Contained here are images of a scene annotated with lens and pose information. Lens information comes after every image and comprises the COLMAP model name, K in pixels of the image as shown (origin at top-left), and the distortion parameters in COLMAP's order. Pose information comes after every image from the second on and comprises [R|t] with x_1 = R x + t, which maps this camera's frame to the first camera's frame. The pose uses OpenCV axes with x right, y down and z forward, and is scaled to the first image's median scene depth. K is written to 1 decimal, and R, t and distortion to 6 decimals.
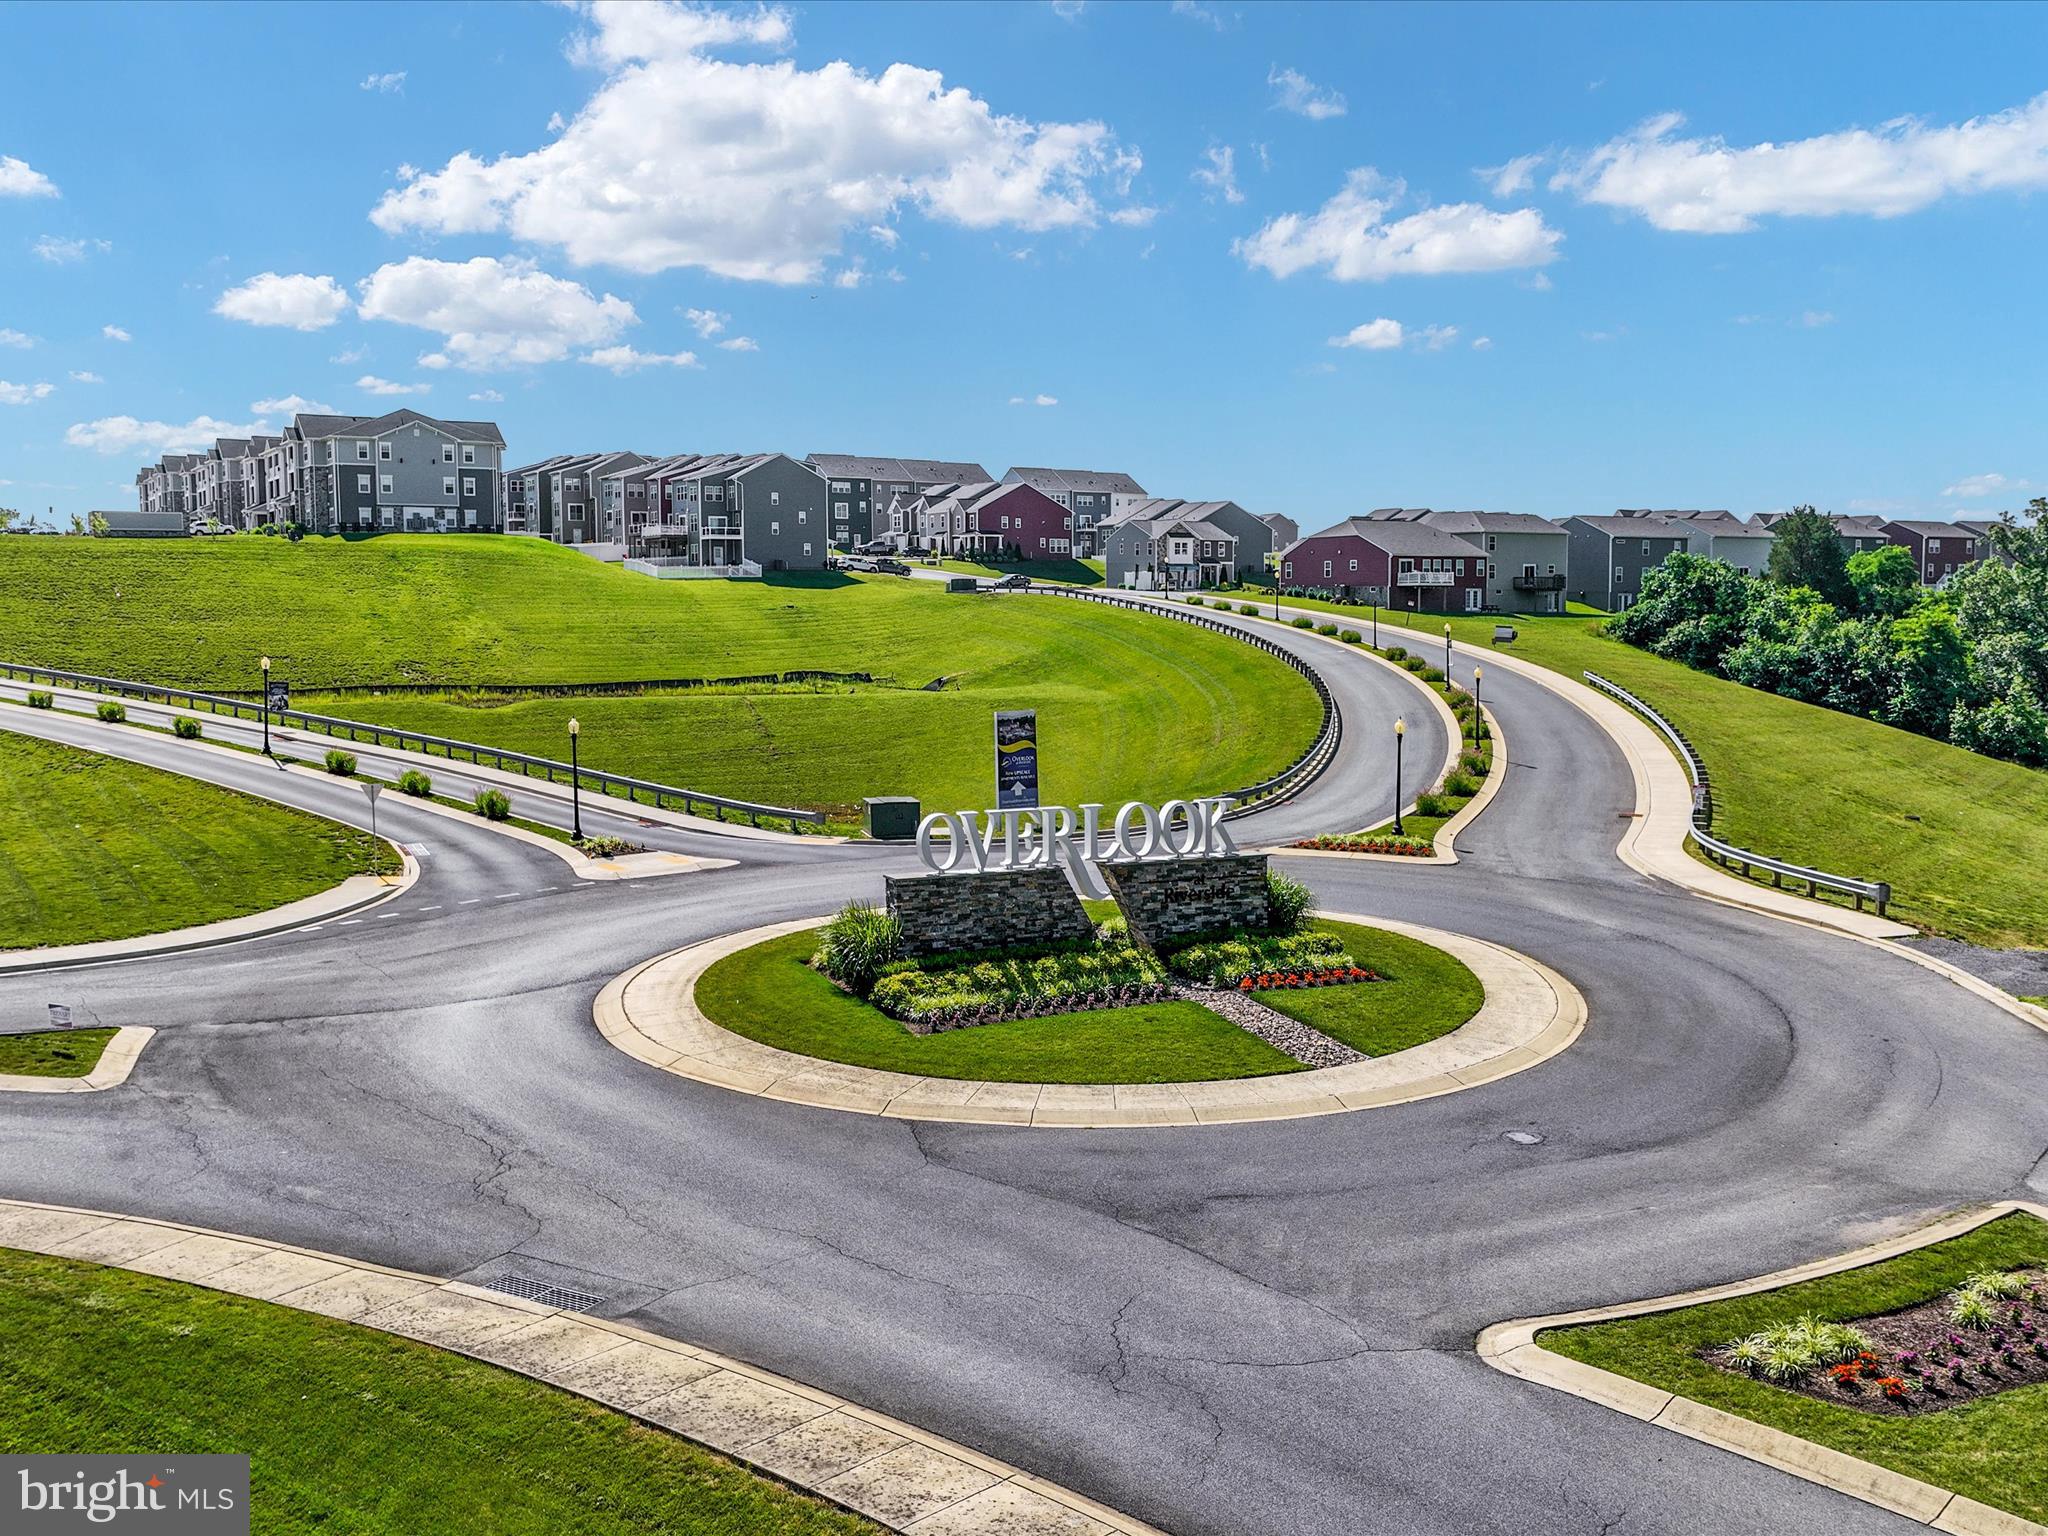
lens RADIAL K [[1934.4, 0, 1036.2], [0, 1934.4, 765.9], [0, 0, 1]] dist [0.015350, -0.012504]
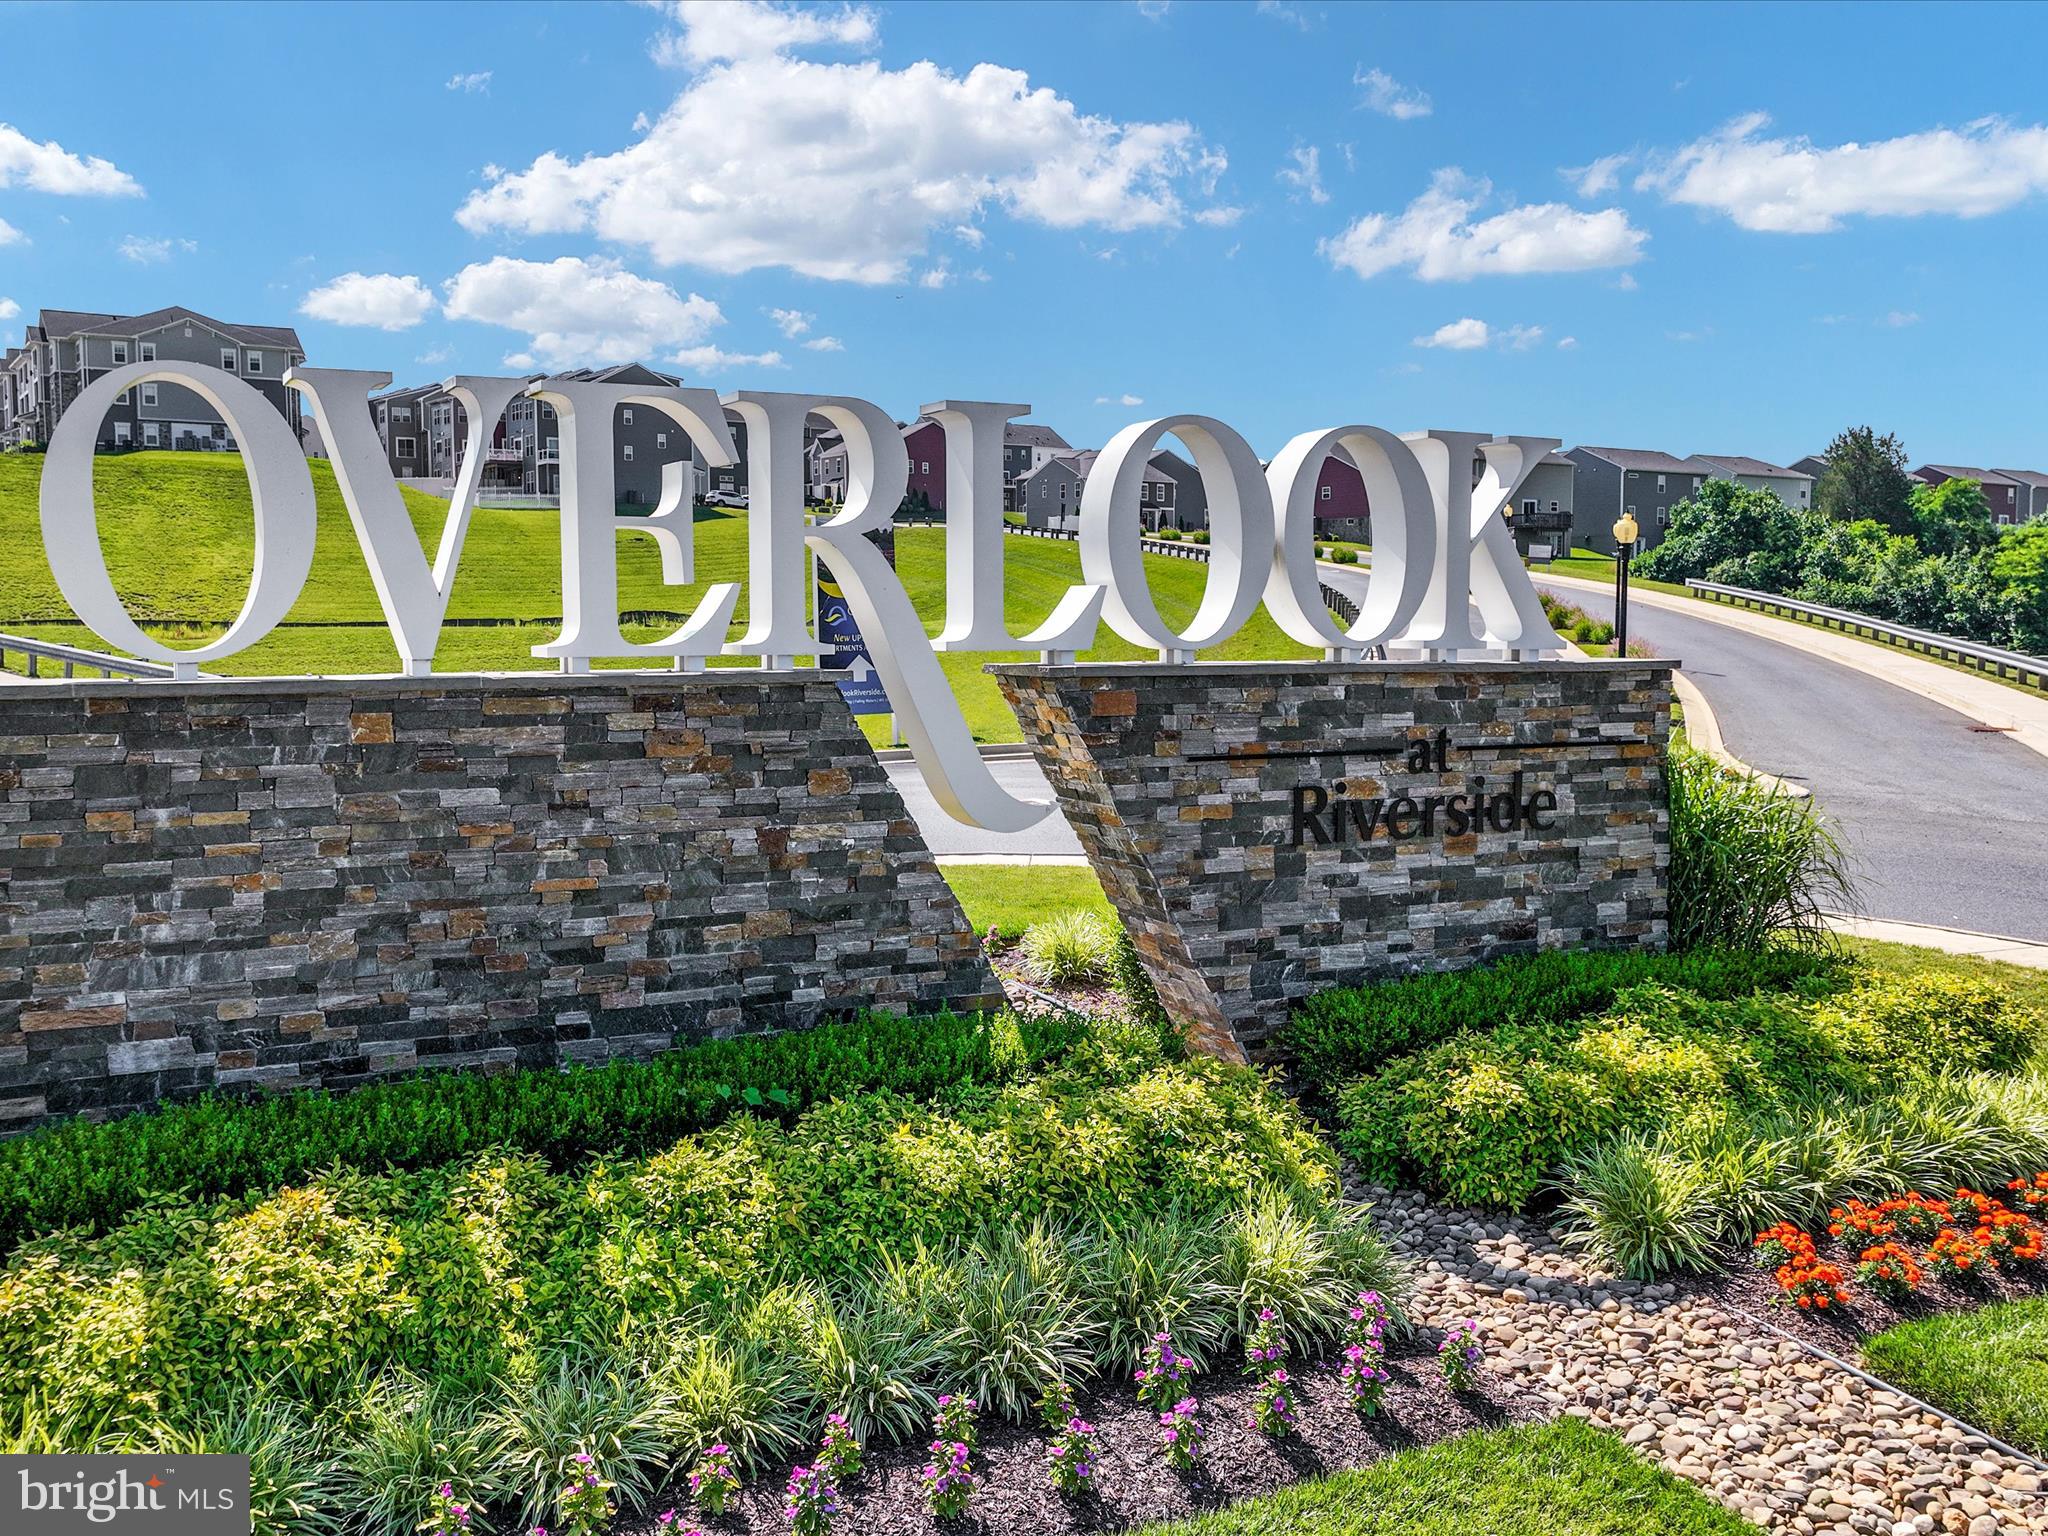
lens RADIAL K [[1934.4, 0, 1036.2], [0, 1934.4, 765.9], [0, 0, 1]] dist [0.015350, -0.012504]
pose [[0.999134, 0.000970, 0.041608, 0.025665], [-0.000883, 0.999997, -0.002121, 0.060847], [-0.041610, 0.002082, 0.999132, 0.760292]]
